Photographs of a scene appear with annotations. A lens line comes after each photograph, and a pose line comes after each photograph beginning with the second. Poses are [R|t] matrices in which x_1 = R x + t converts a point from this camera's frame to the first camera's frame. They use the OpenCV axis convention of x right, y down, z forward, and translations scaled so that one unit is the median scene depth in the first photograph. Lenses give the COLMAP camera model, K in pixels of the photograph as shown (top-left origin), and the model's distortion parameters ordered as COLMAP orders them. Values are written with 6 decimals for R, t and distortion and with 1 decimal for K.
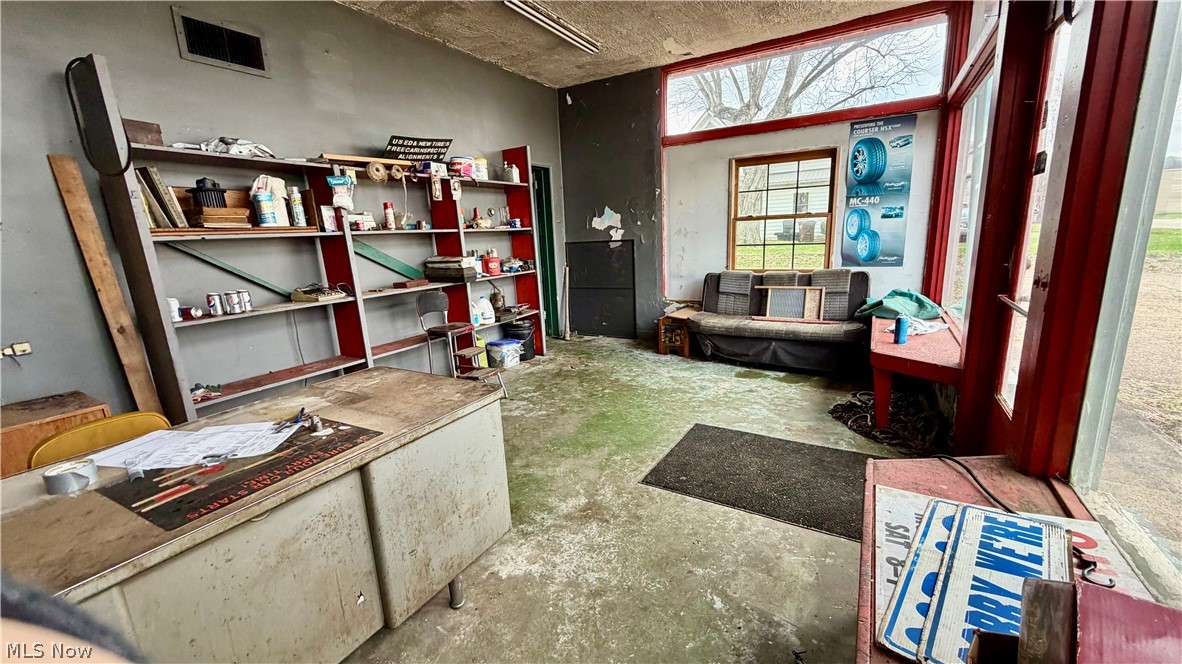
lens RADIAL K [[471.5, 0, 595.6], [0, 471.5, 334.2], [0, 0, 1]] dist [0.000567, -0.000158]
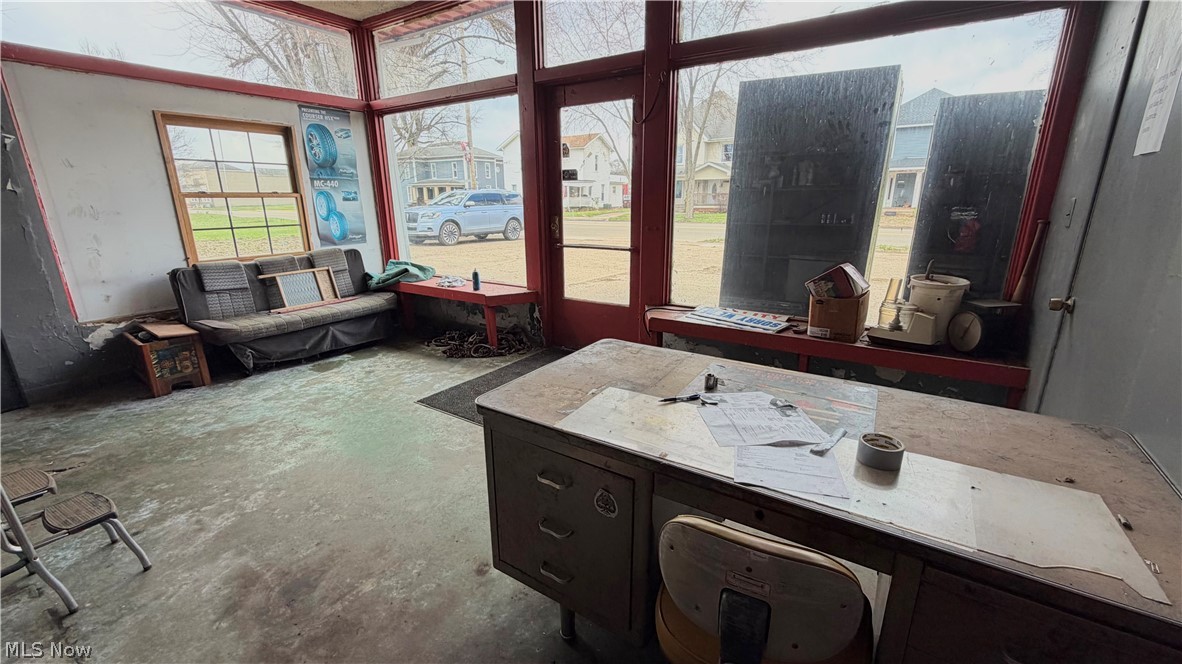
lens RADIAL K [[471.5, 0, 593.7], [0, 471.5, 329.3], [0, 0, 1]] dist [0.000567, -0.000158]
pose [[0.063788, -0.226554, 0.971908, -0.503733], [0.220398, 0.953042, 0.207691, -0.057747], [-0.973322, 0.200958, 0.110725, 0.361657]]
